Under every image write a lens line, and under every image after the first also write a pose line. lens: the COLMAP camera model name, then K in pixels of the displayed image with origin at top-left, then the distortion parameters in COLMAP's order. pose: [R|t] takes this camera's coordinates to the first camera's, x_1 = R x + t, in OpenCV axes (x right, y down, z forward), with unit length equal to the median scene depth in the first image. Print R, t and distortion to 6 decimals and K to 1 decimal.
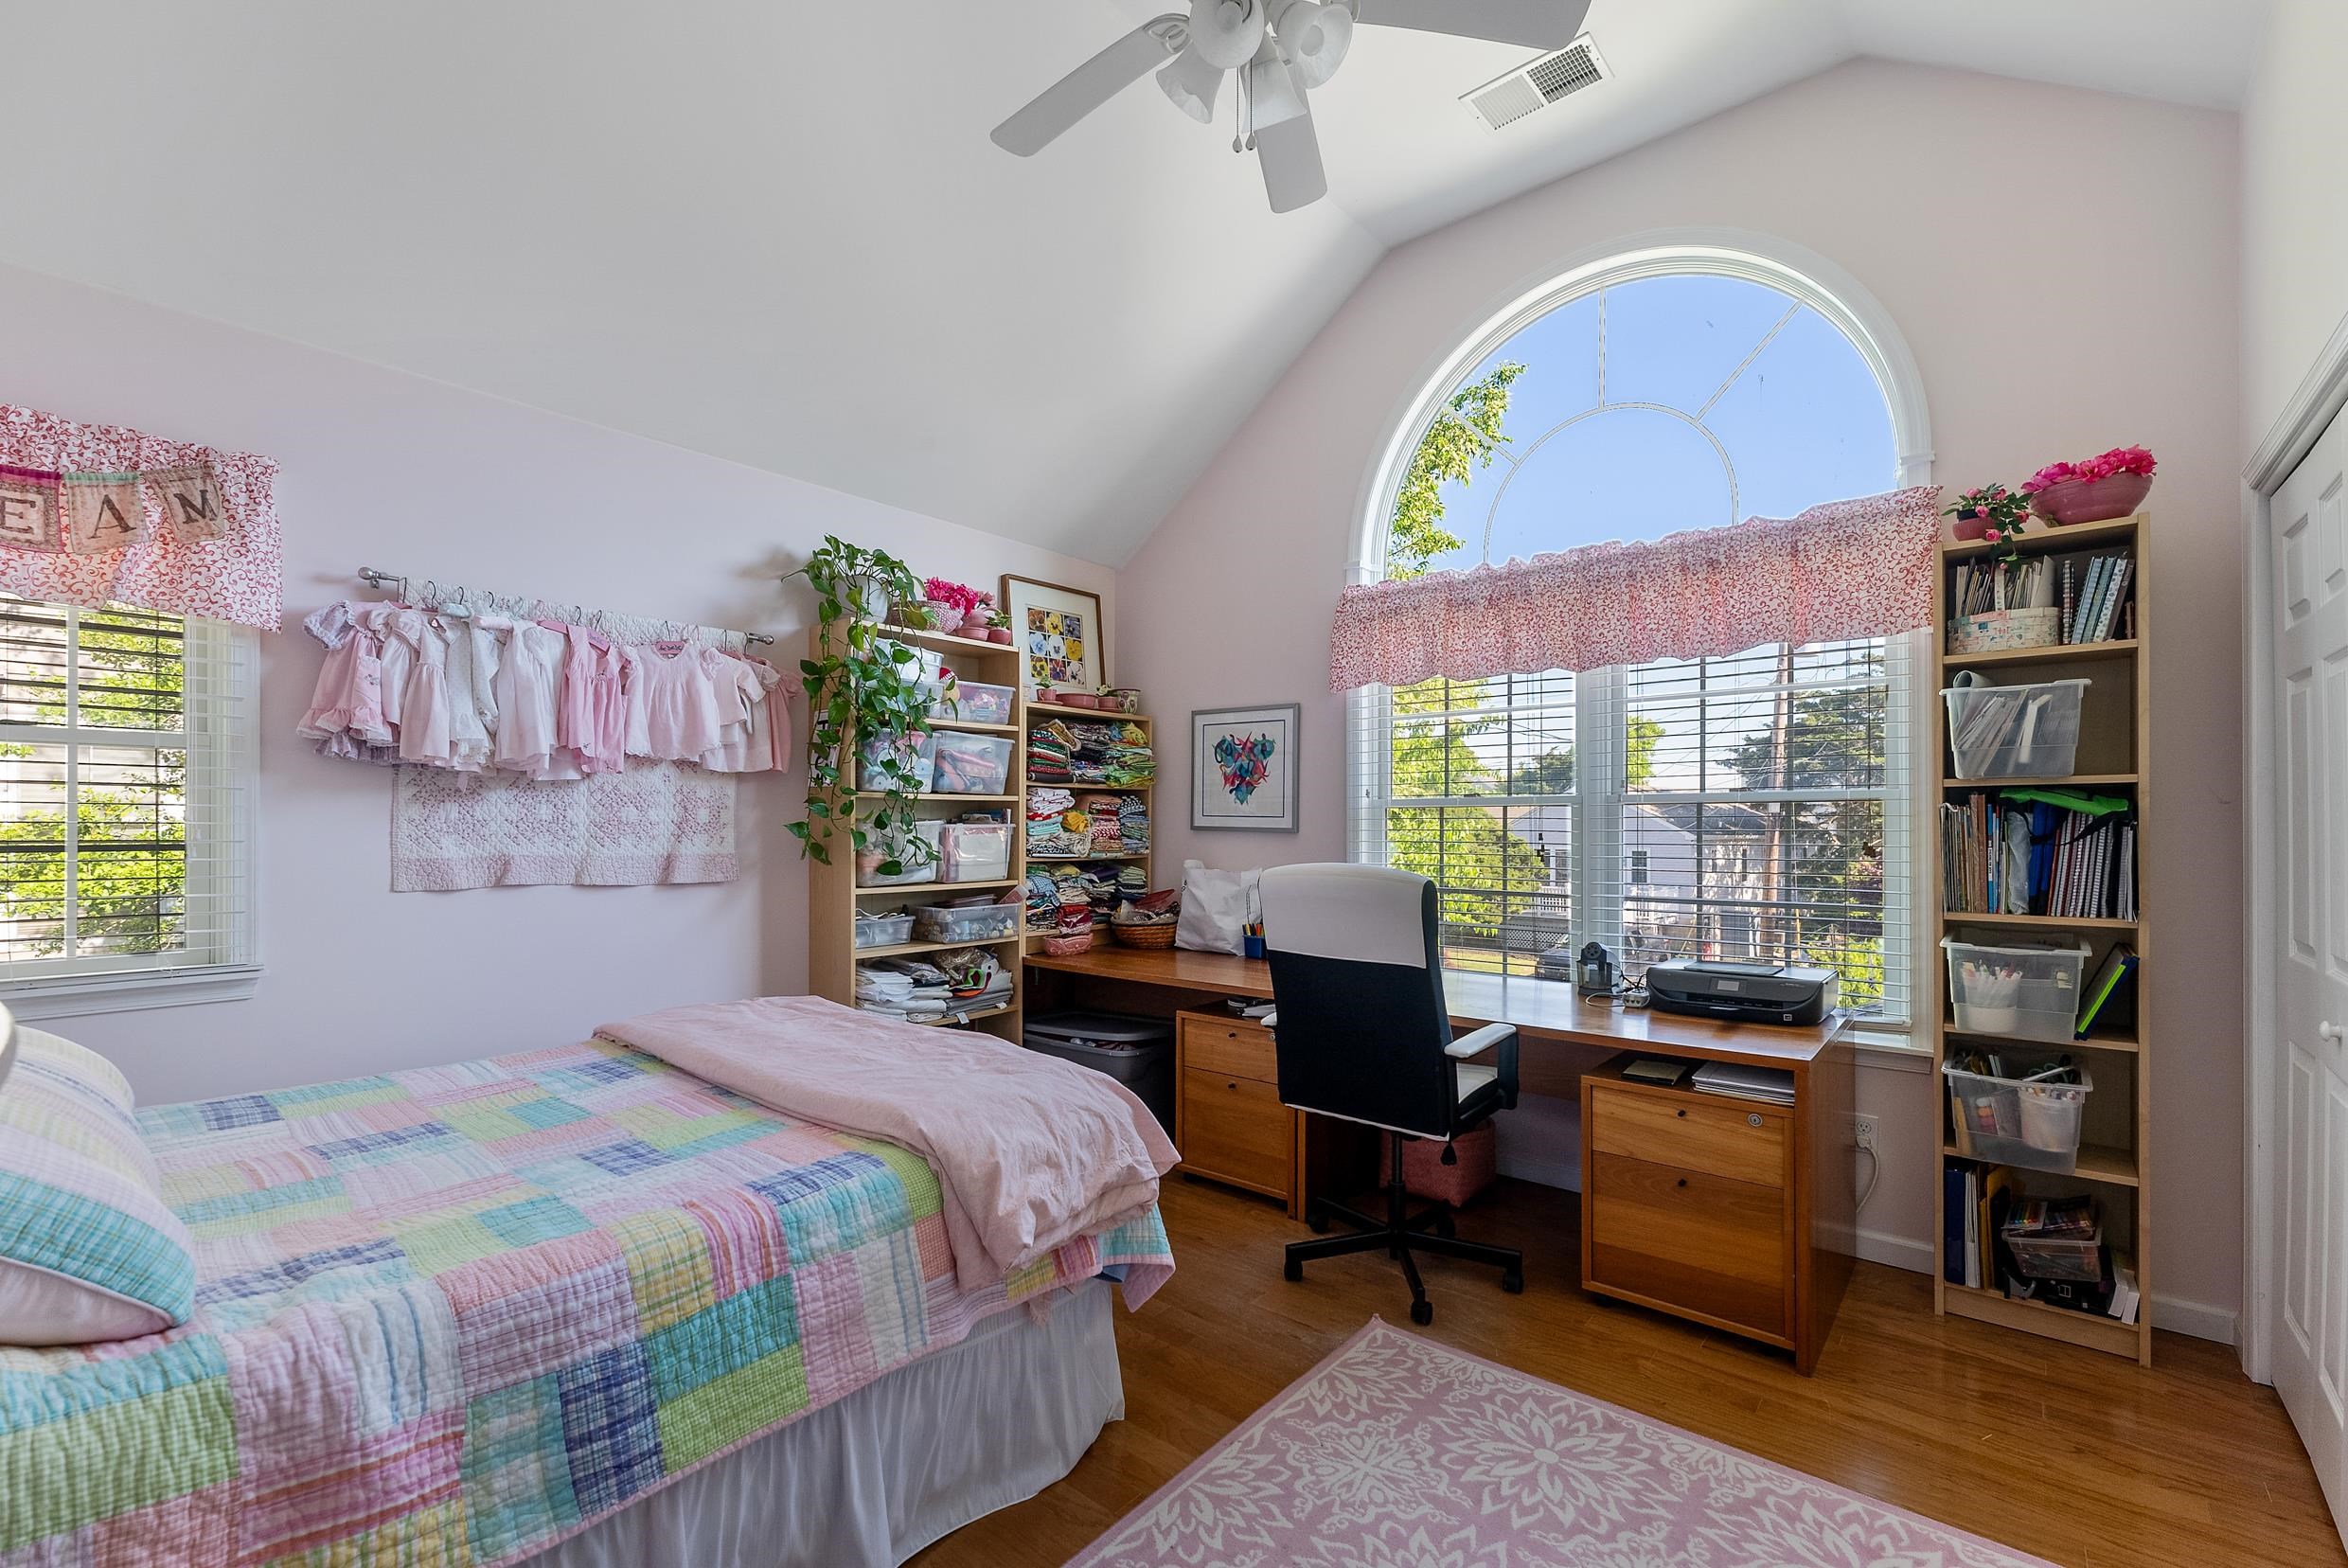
lens RADIAL K [[998.2, 0, 1181.4], [0, 998.2, 848.4], [0, 0, 1]] dist [-0.000130, -0.000026]
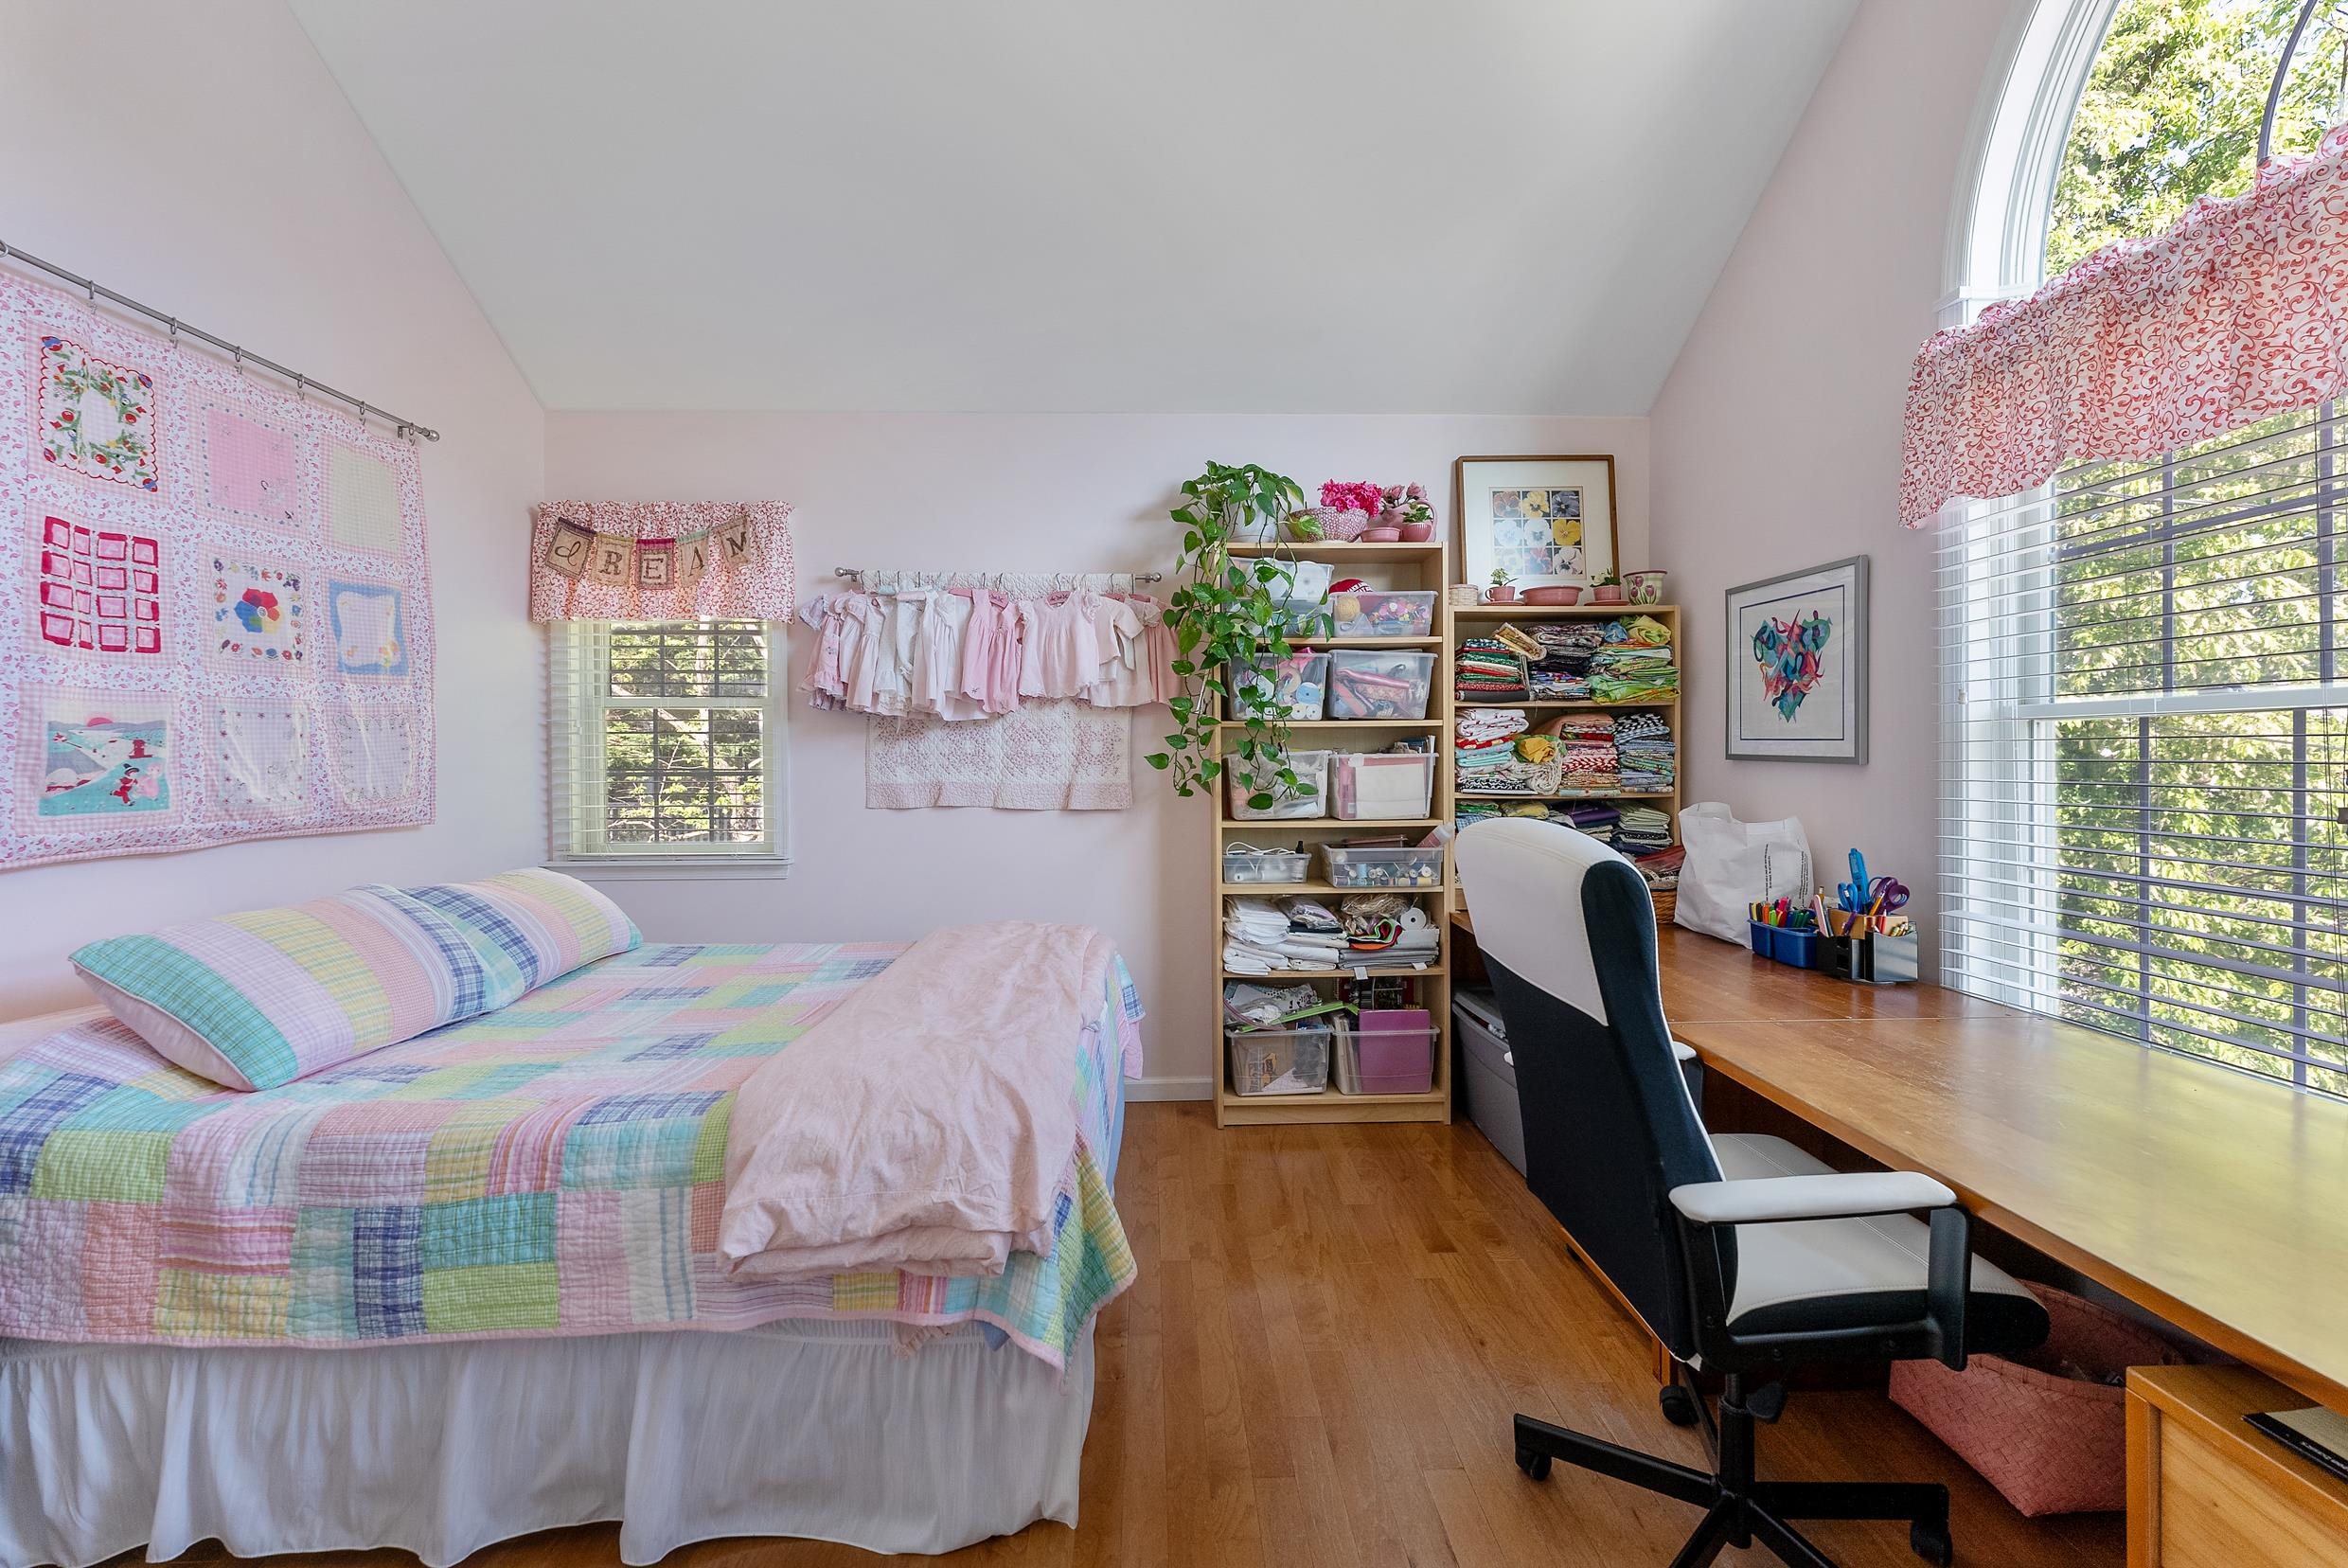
lens RADIAL K [[952.9, 0, 1163.2], [0, 952.9, 778.4], [0, 0, 1]] dist [0.001422, 0.000054]
pose [[0.668845, 0.013694, -0.743276, 0.300464], [-0.011057, 0.999903, 0.008473, -0.008194], [0.743320, 0.002552, 0.668931, 0.317559]]
